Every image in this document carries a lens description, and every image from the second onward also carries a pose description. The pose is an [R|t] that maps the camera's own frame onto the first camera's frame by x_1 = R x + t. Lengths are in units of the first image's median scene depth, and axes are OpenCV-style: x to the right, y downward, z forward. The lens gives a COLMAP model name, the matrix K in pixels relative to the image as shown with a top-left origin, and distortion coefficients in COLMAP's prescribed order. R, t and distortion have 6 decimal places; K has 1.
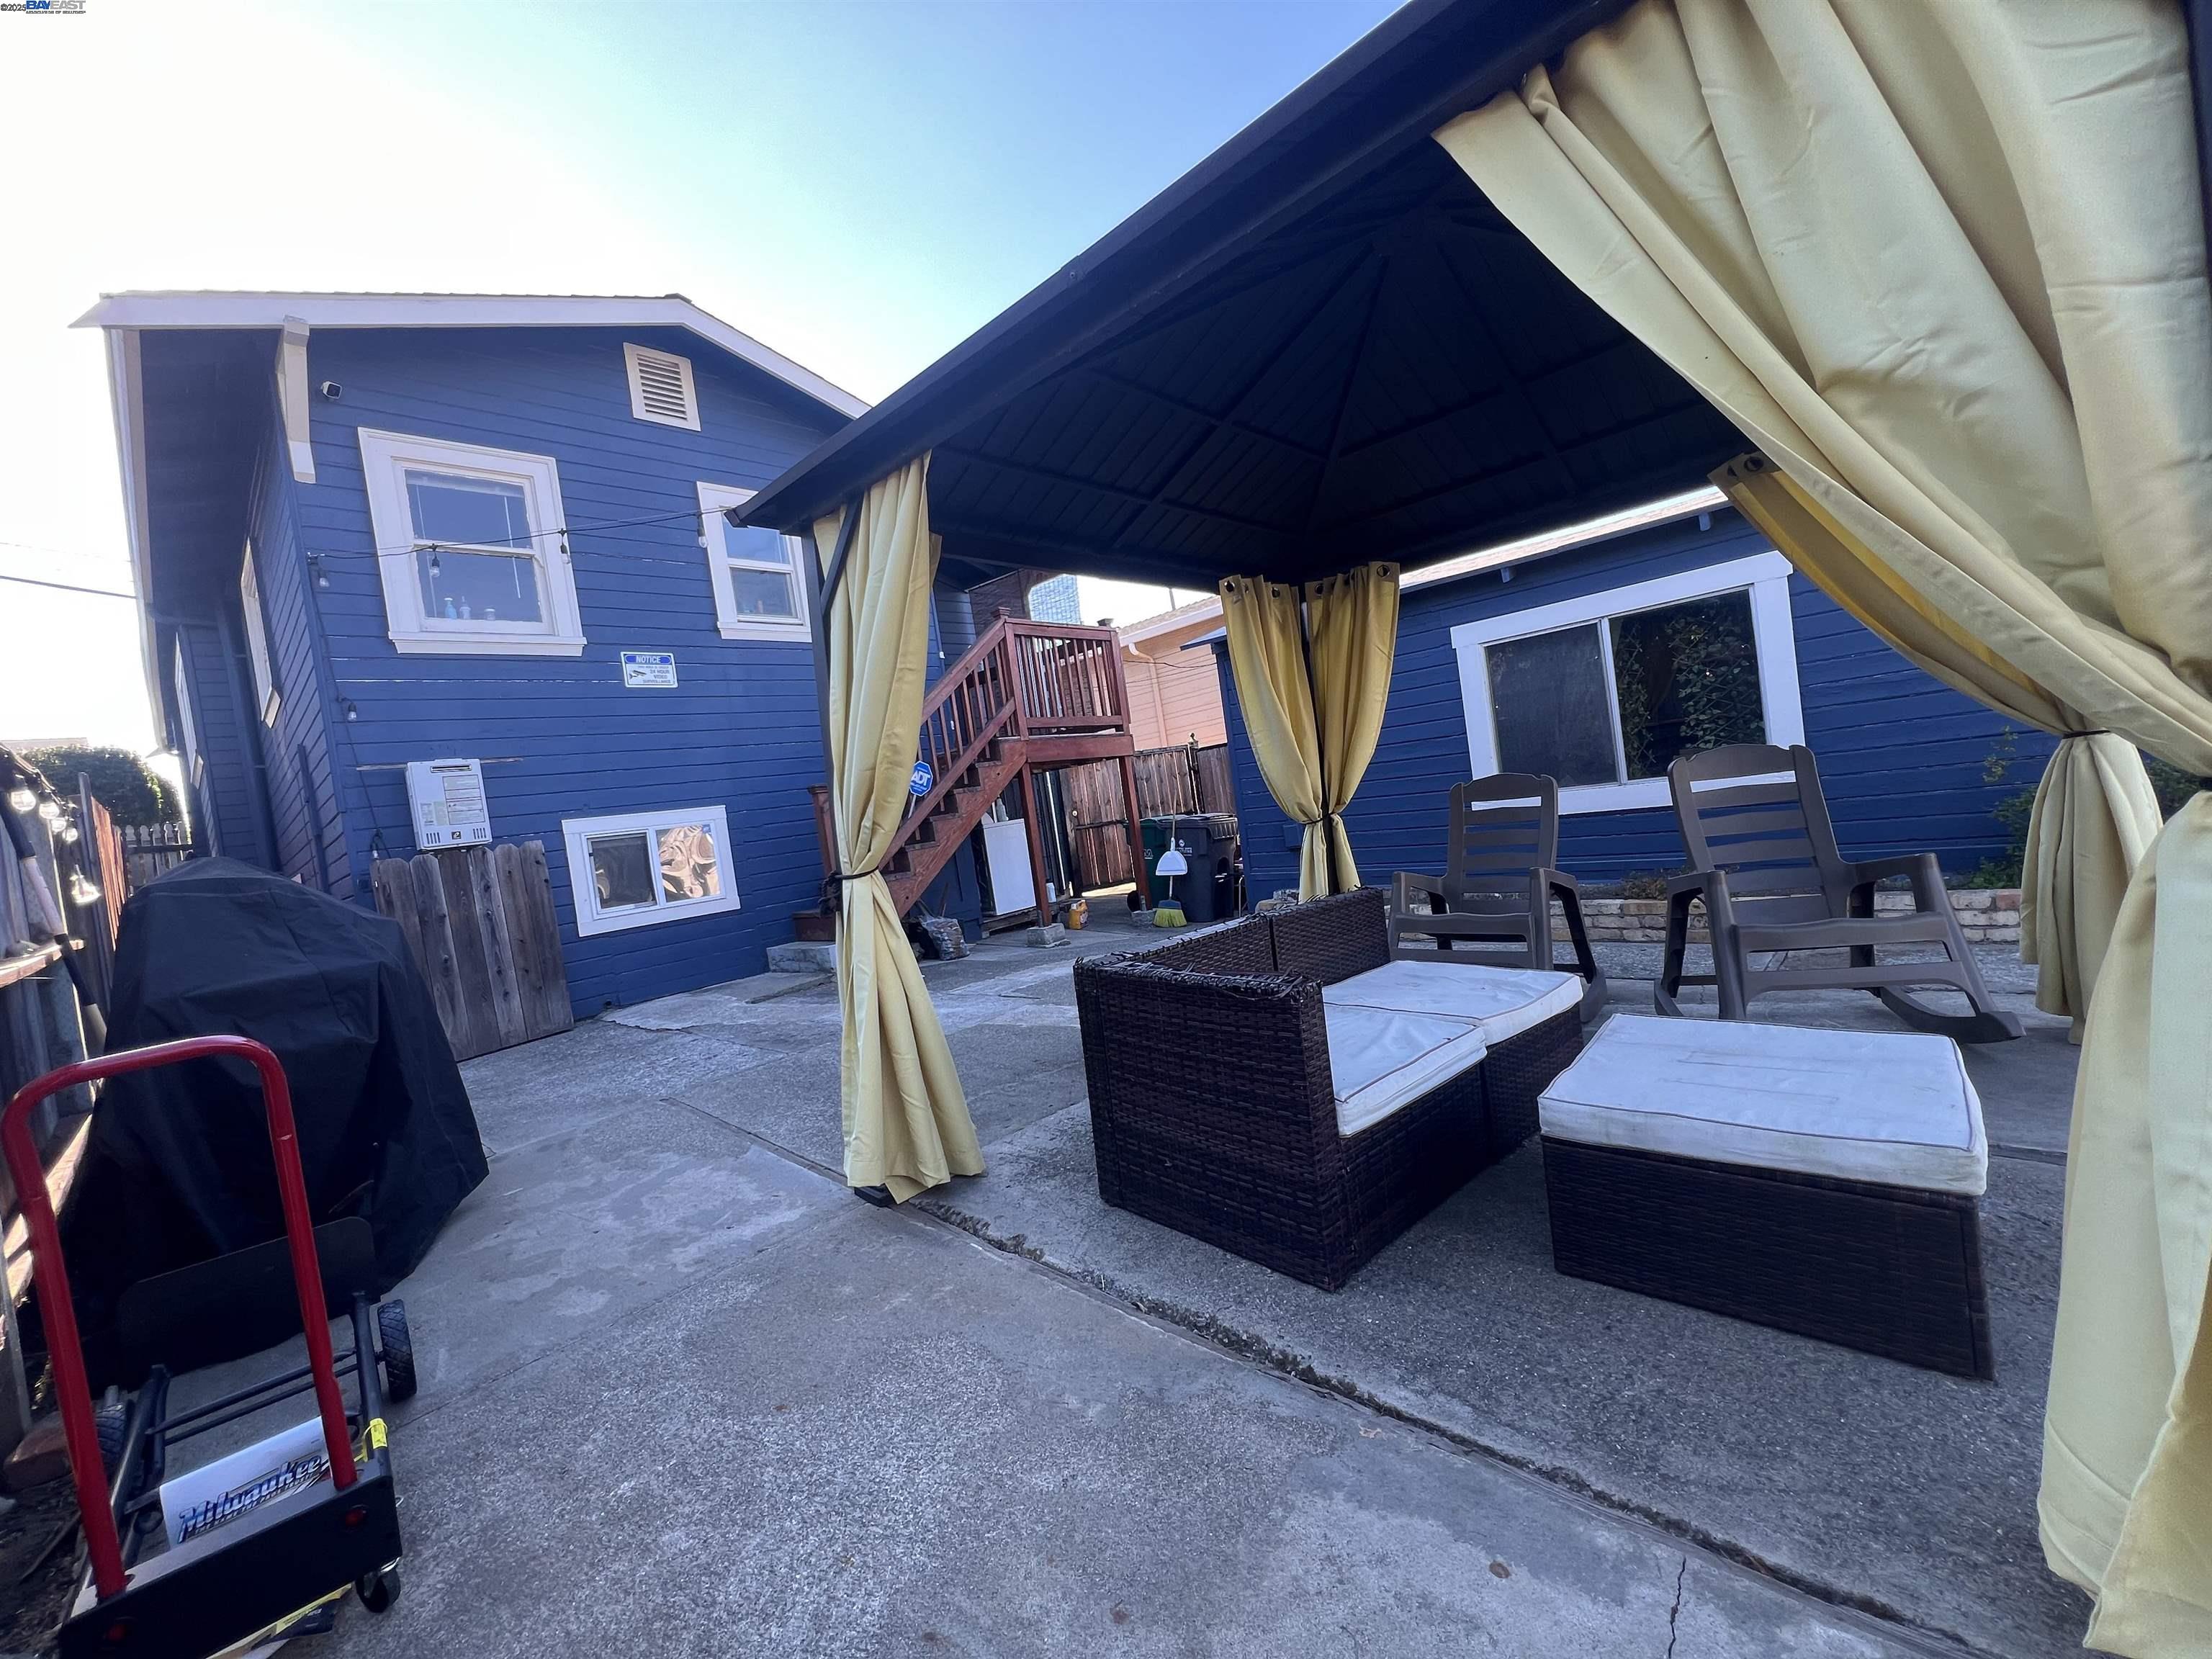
lens RADIAL K [[875.9, 0, 1106.0], [0, 875.9, 829.5], [0, 0, 1]] dist [-0.009094, 0.000060]
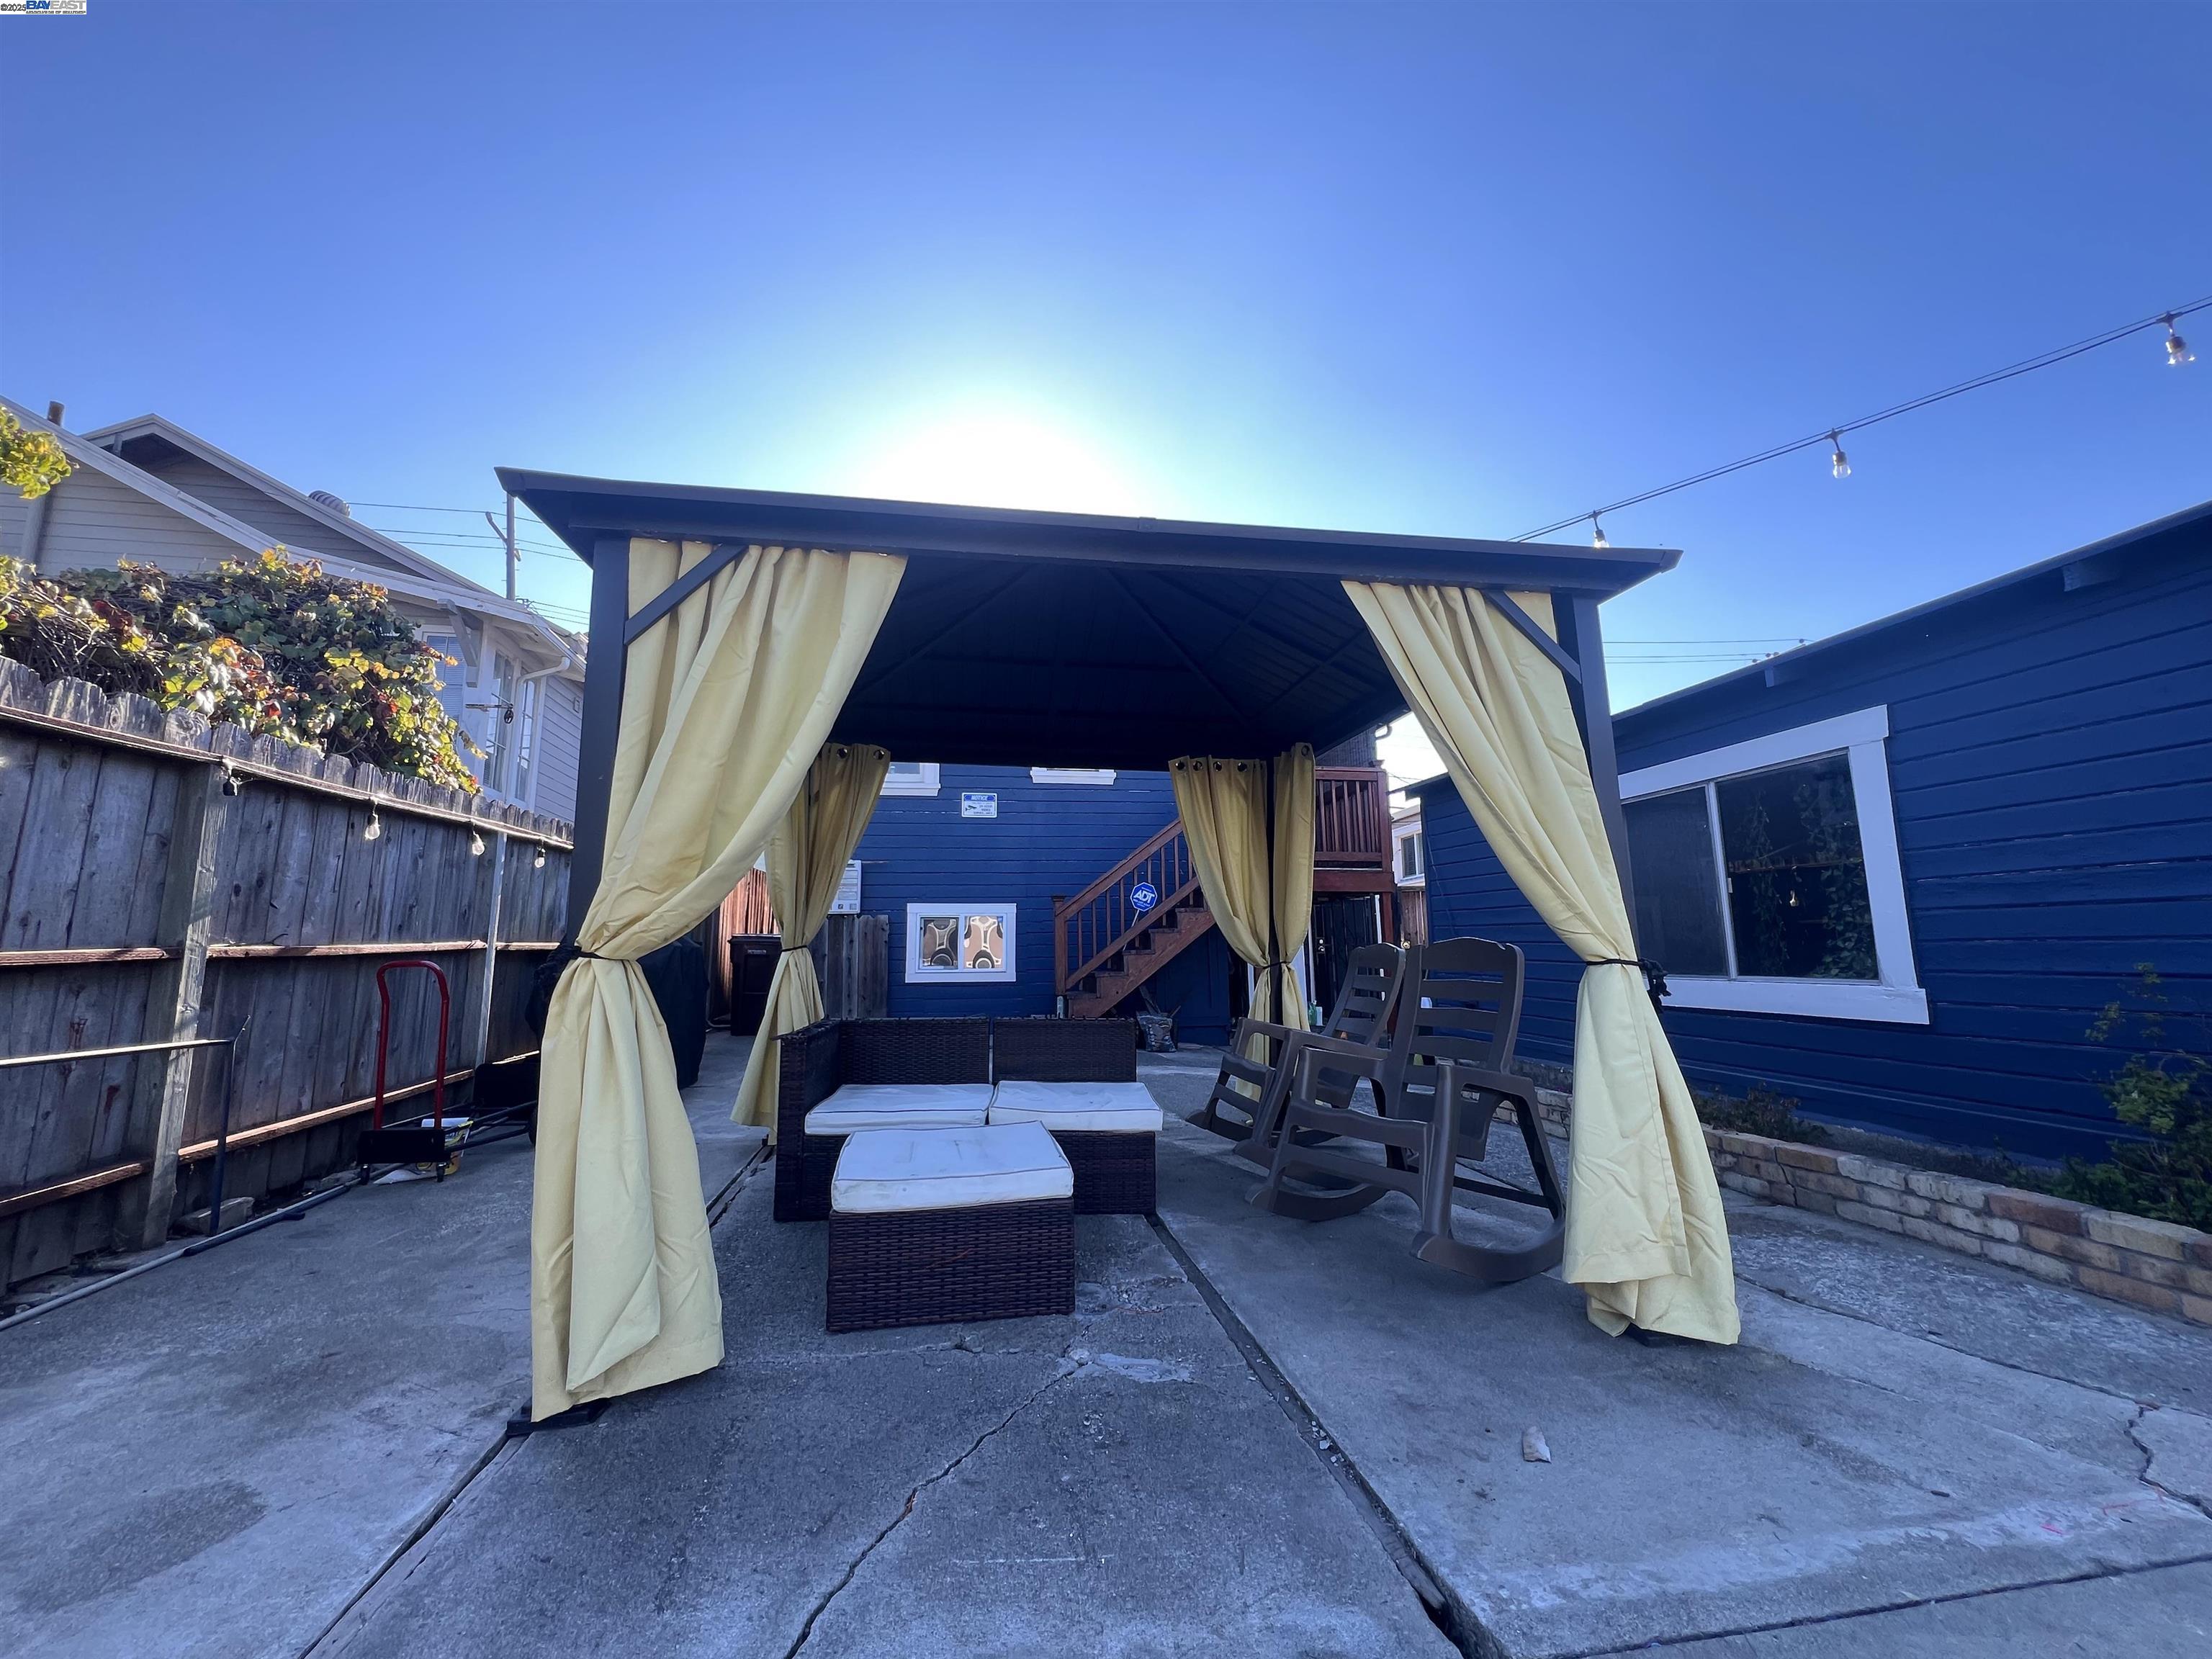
lens RADIAL K [[888.3, 0, 1097.0], [0, 888.3, 829.3], [0, 0, 1]] dist [-0.002049, 0.000296]
pose [[0.792754, 0.042450, -0.608062, 0.618445], [-0.116620, 0.989707, -0.082949, -0.052577], [0.598282, 0.136671, 0.789544, -0.039273]]
